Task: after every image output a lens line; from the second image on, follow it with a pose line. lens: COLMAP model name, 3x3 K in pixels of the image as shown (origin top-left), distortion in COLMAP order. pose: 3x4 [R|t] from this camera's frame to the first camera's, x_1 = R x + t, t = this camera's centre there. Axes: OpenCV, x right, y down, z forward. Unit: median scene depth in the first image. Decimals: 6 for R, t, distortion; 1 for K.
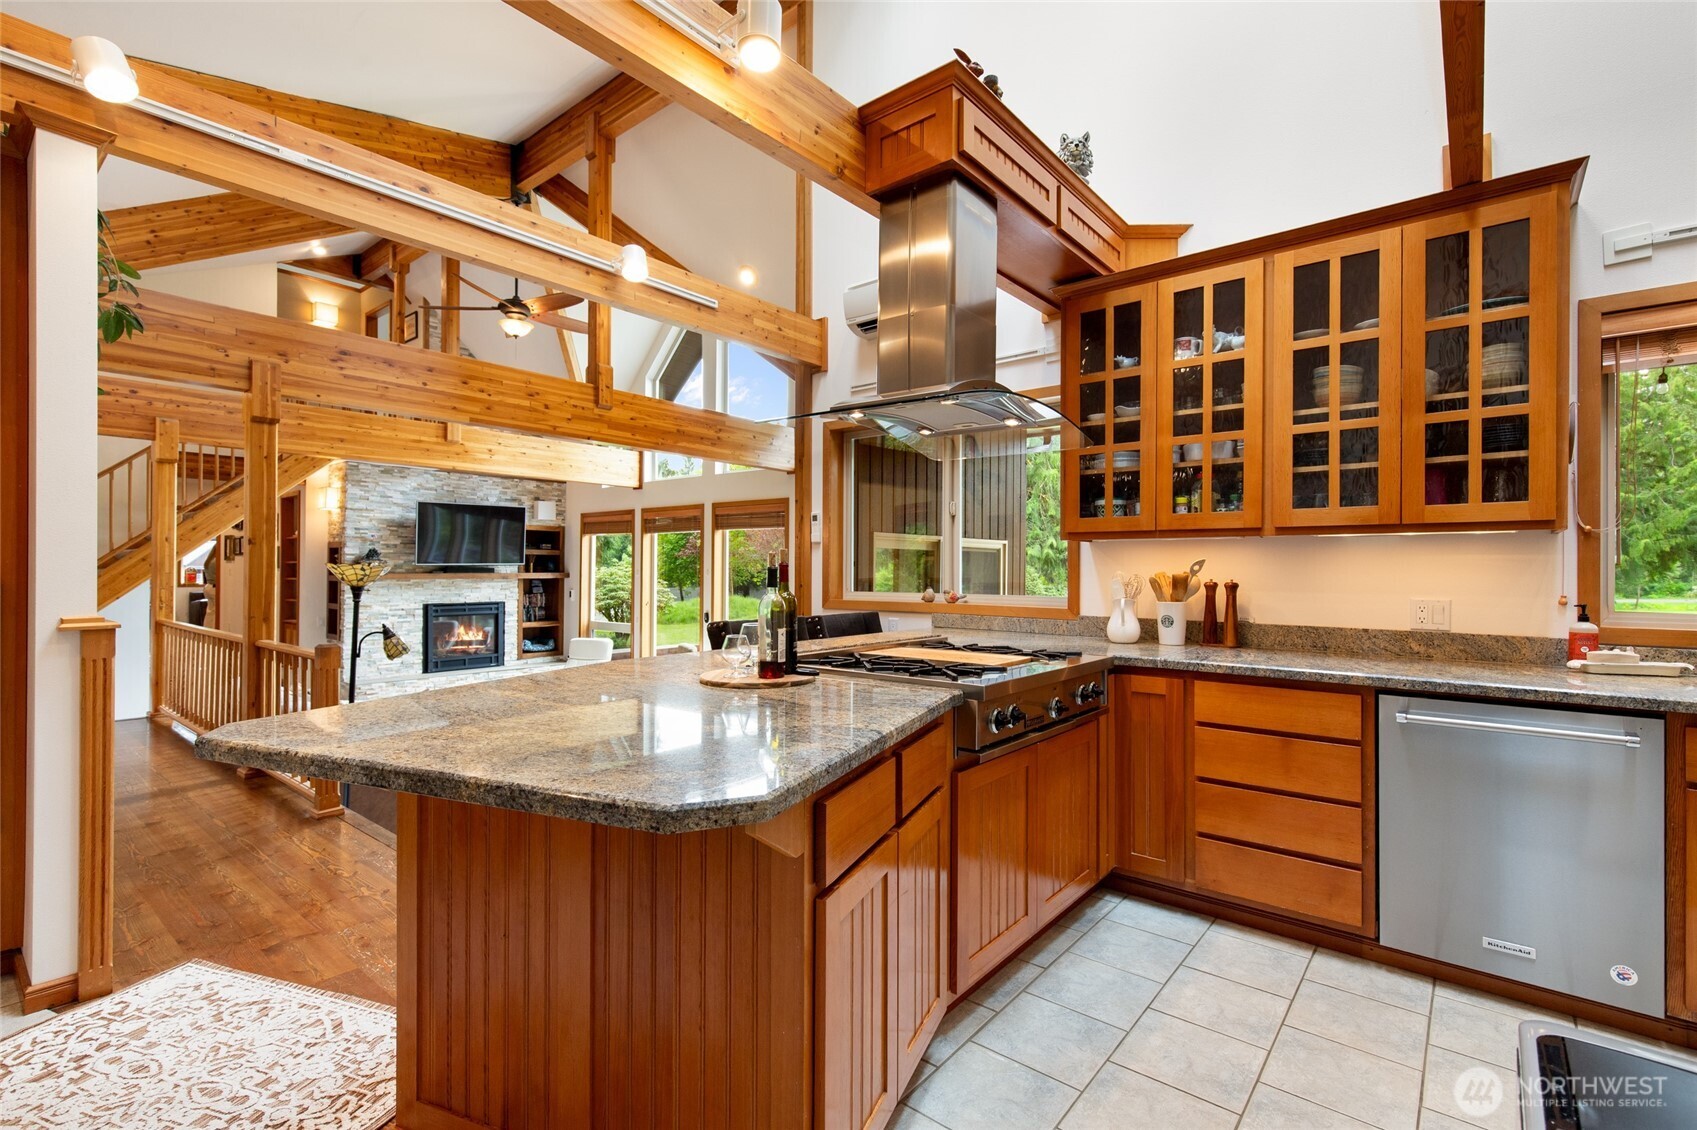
lens RADIAL K [[773.5, 0, 847.8], [0, 773.5, 561.8], [0, 0, 1]] dist [0.003283, 0.000153]
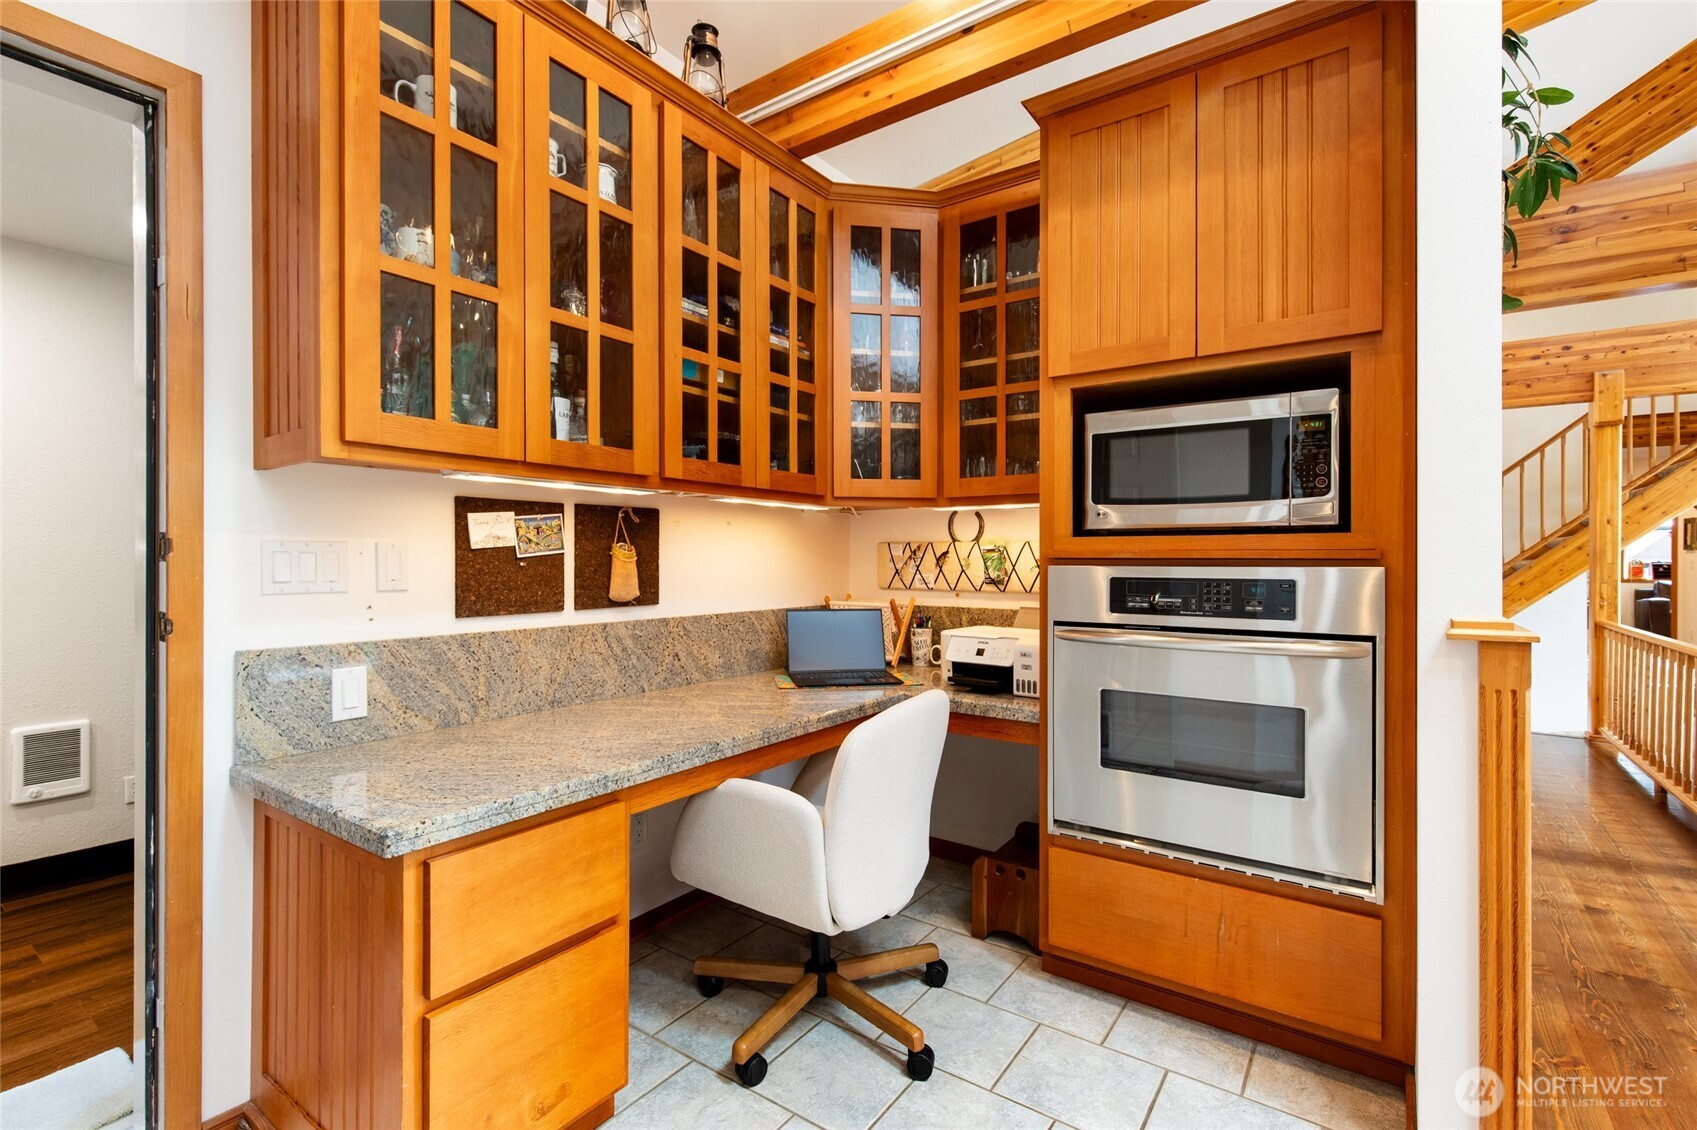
lens RADIAL K [[773.5, 0, 847.2], [0, 773.5, 560.3], [0, 0, 1]] dist [0.003283, 0.000153]
pose [[0.076676, -0.000535, -0.997056, -0.136791], [0.005287, 0.999986, -0.000130, 0.006937], [0.997042, -0.005262, 0.076678, 0.151089]]
